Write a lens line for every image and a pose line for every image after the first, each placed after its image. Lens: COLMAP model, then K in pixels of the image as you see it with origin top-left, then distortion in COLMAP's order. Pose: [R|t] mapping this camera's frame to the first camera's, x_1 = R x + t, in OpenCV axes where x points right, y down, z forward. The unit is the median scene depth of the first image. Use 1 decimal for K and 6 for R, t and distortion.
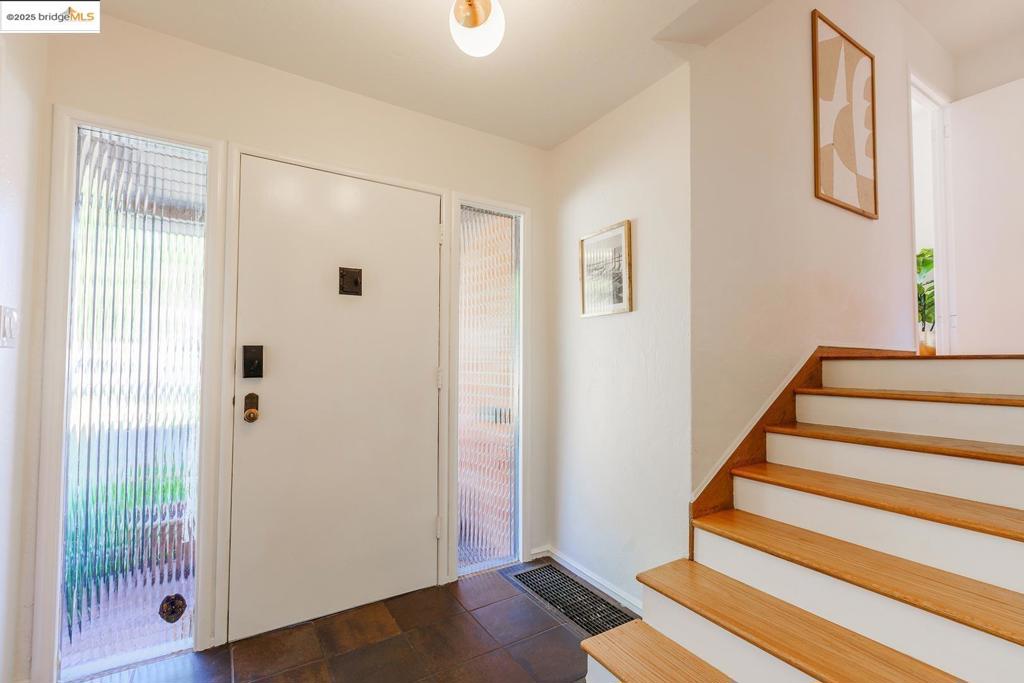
lens RADIAL K [[457.2, 0, 512.0], [0, 457.2, 341.5], [0, 0, 1]] dist [-0.001962, -0.000096]
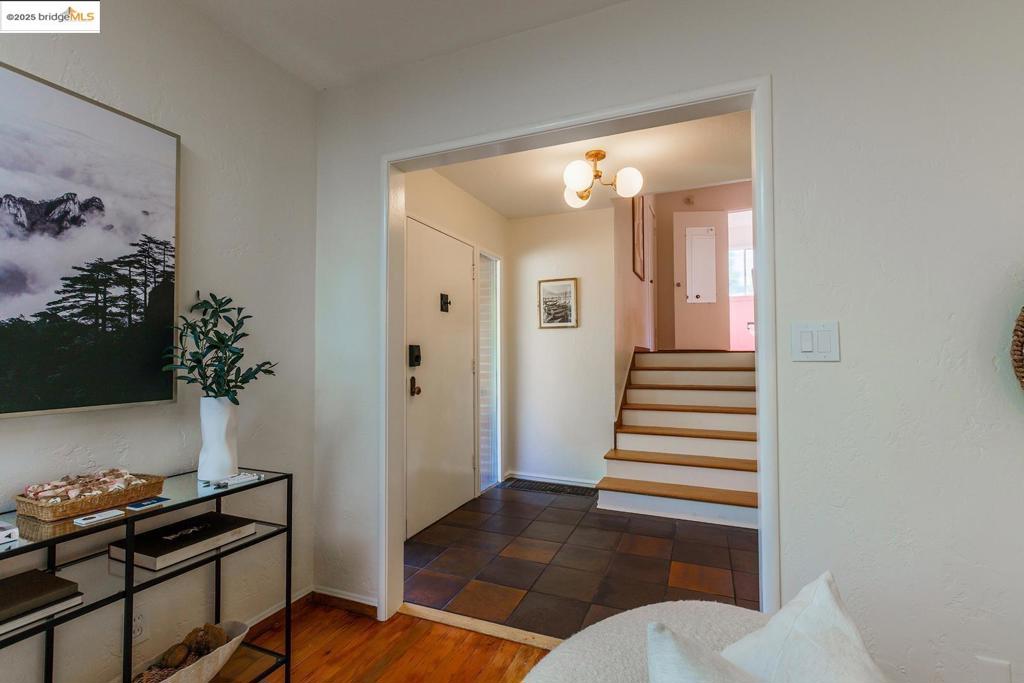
lens RADIAL K [[474.4, 0, 512.0], [0, 474.4, 341.5], [0, 0, 1]] dist [-0.000403, -0.000020]
pose [[0.820135, 0.008924, 0.572101, -1.051583], [-0.013784, 0.999896, 0.004163, -0.012193], [-0.572005, -0.011300, 0.820173, -0.424229]]
